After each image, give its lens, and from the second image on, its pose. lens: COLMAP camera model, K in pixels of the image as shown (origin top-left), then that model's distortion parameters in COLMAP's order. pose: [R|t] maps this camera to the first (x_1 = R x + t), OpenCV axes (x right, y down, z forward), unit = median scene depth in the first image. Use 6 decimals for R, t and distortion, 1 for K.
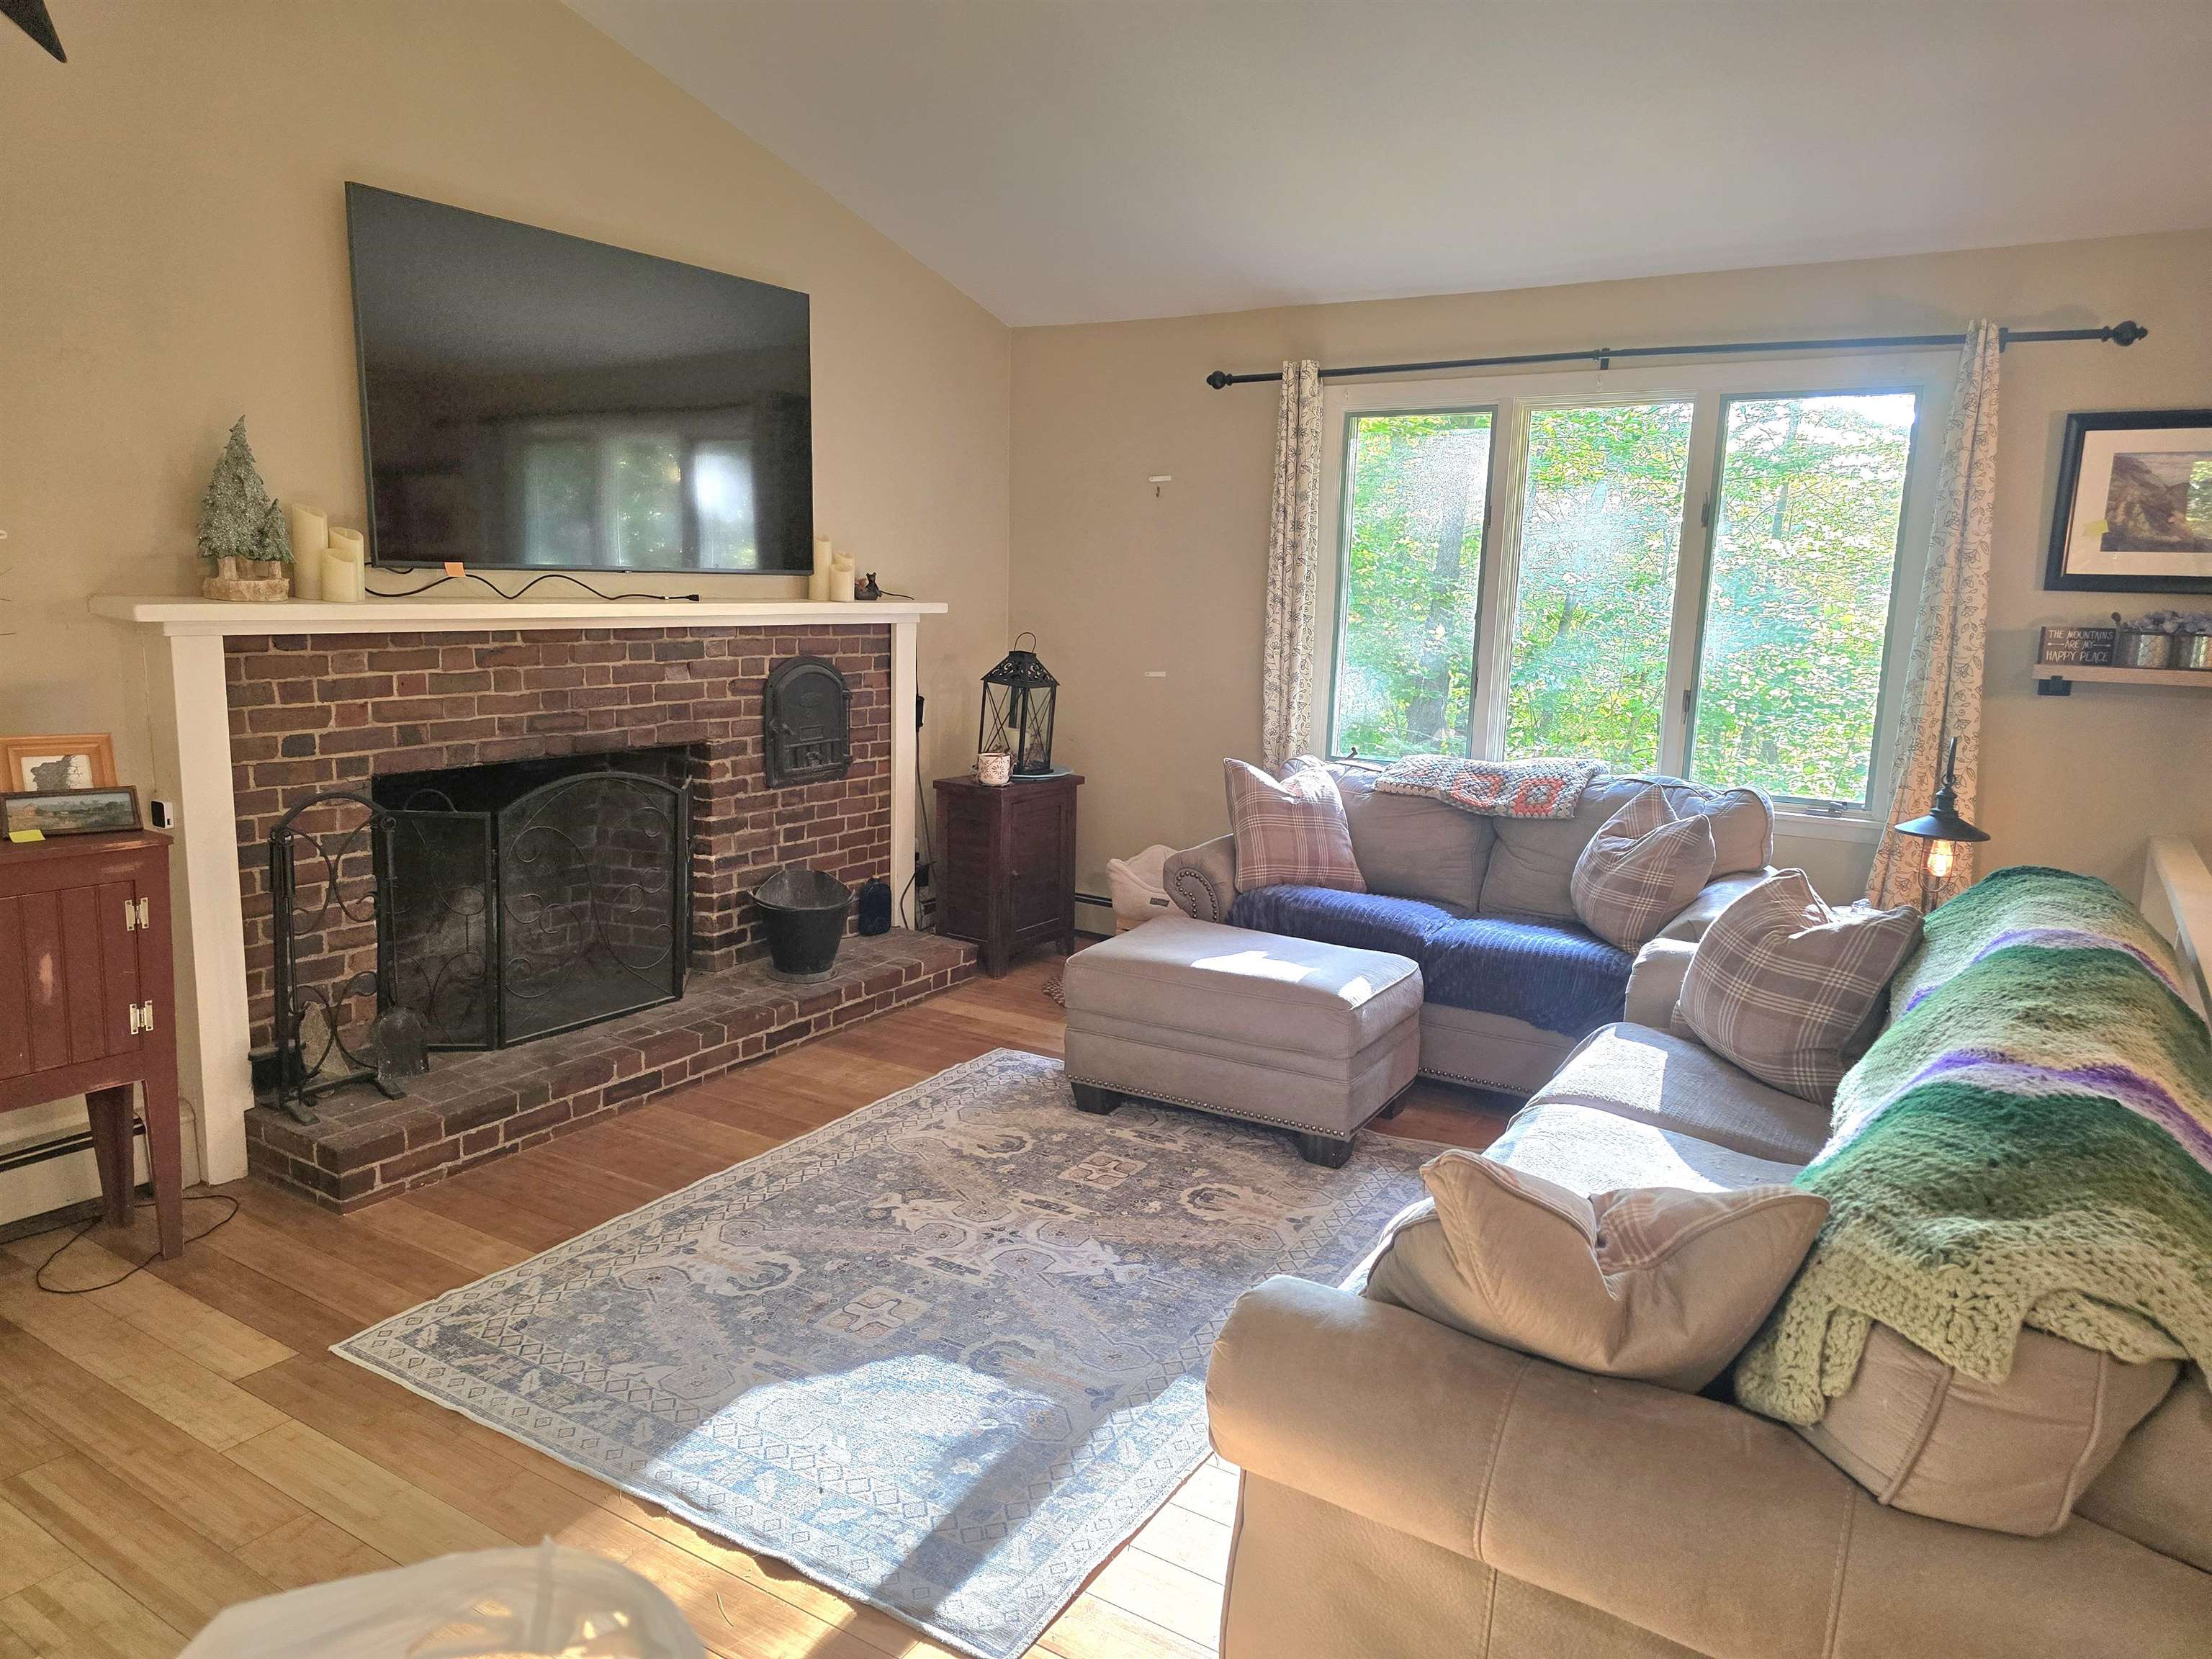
lens RADIAL K [[1476.7, 0, 1102.6], [0, 1476.7, 832.0], [0, 0, 1]] dist [0.069246, -0.059444]
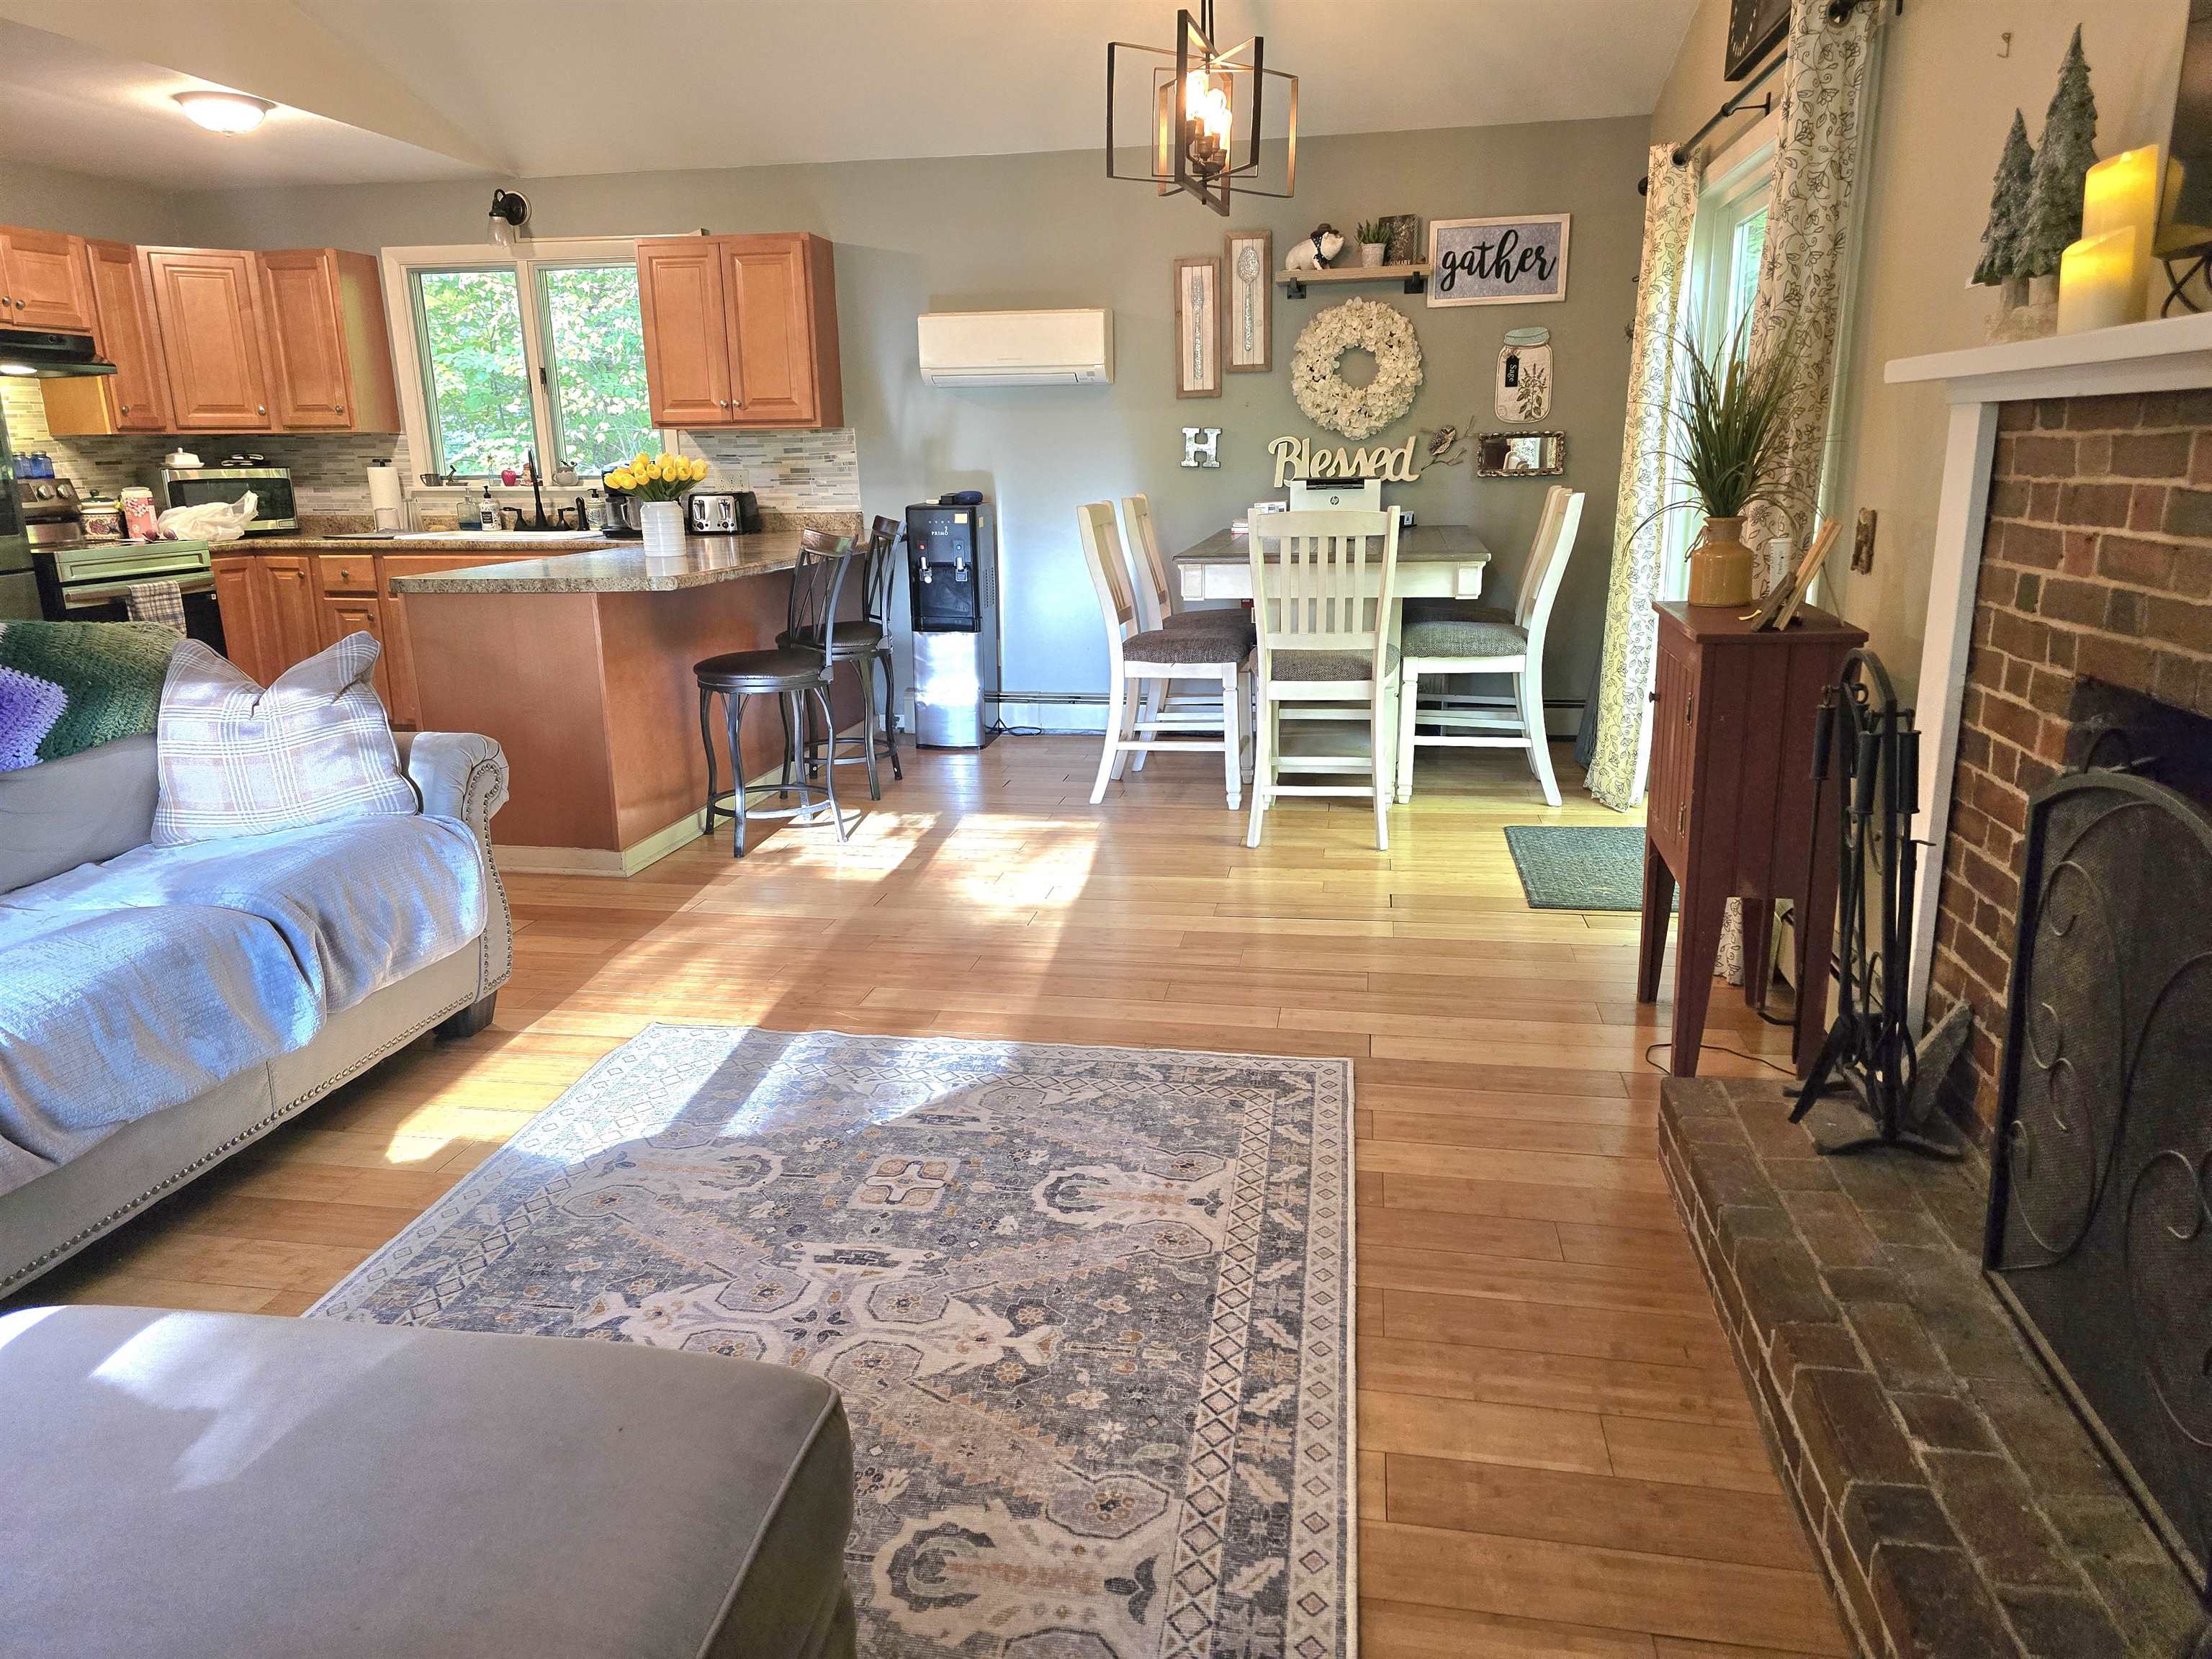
lens RADIAL K [[1476.7, 0, 1103.0], [0, 1476.7, 822.8], [0, 0, 1]] dist [0.069246, -0.059444]
pose [[-0.925174, 0.081874, -0.370607, 0.032619], [-0.073372, 0.919455, 0.386289, -0.157070], [0.372383, 0.384577, -0.844649, 1.238958]]
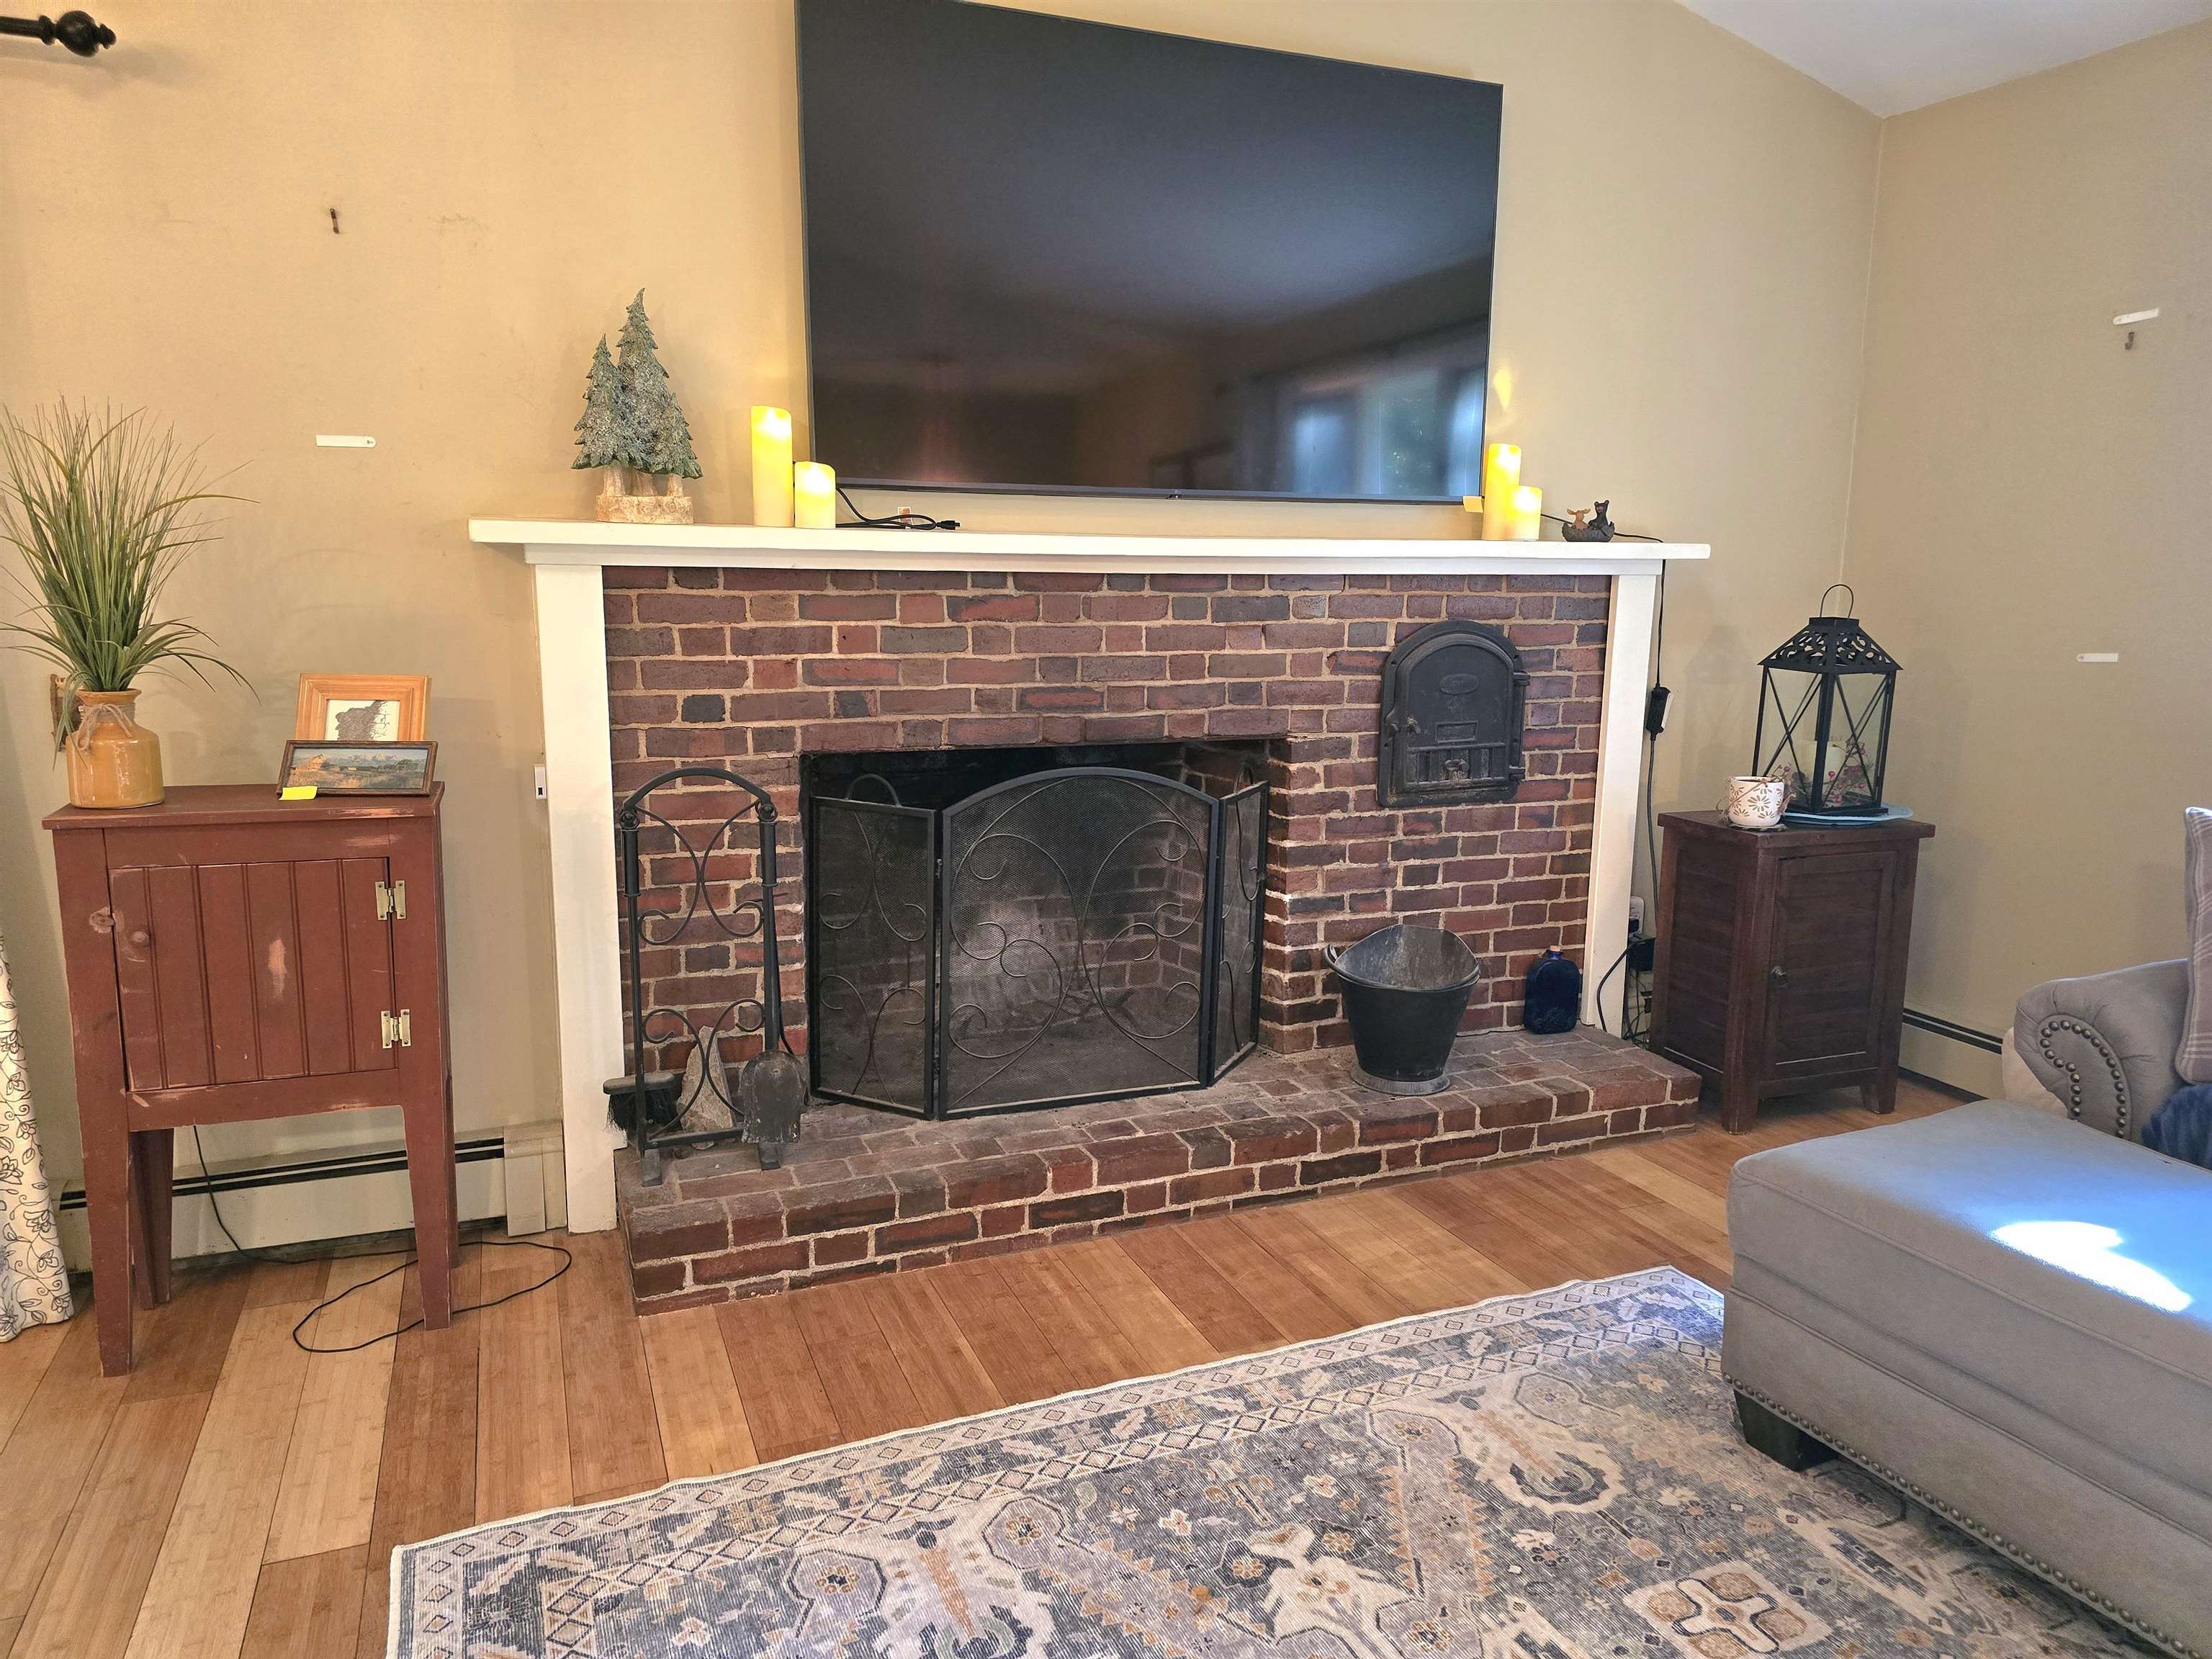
lens RADIAL K [[1476.7, 0, 1111.1], [0, 1476.7, 837.3], [0, 0, 1]] dist [0.069246, -0.059444]
pose [[0.815399, 0.080570, -0.573266, 0.090780], [-0.087468, 0.996045, 0.015578, -0.018138], [0.572254, 0.037440, 0.819221, 0.419439]]
